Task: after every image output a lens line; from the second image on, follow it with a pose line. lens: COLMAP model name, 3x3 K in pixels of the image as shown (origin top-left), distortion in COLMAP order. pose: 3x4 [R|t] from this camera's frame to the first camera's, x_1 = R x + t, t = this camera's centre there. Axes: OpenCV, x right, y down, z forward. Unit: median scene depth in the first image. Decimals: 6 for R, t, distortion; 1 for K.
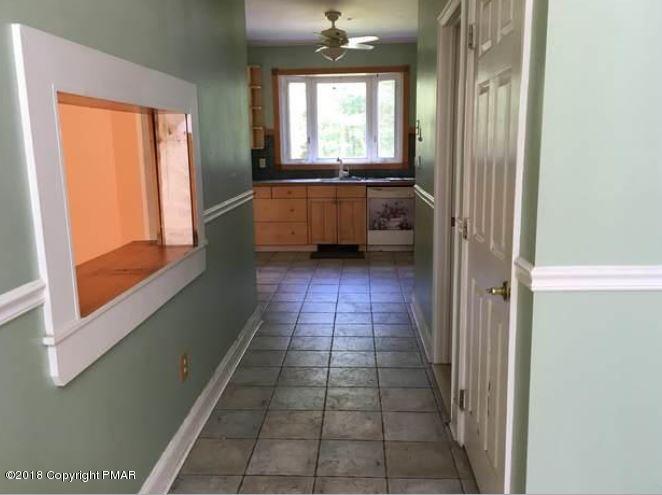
lens RADIAL K [[576.0, 0, 330.9], [0, 576.0, 248.2], [0, 0, 1]] dist [0.005075, 0.000448]
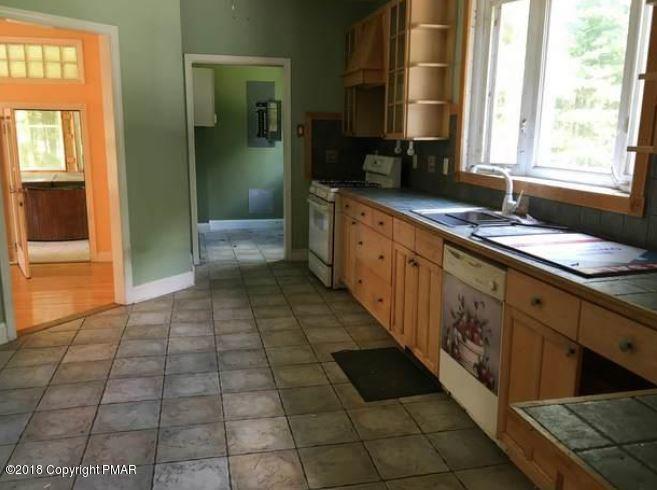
lens RADIAL K [[571.6, 0, 327.7], [0, 571.6, 245.9], [0, 0, 1]] dist [0.005075, 0.000448]
pose [[0.273471, 0.197003, -0.941490, 0.409241], [-0.168835, 0.973437, 0.154646, -0.150162], [0.946947, 0.116665, 0.299468, 0.800092]]
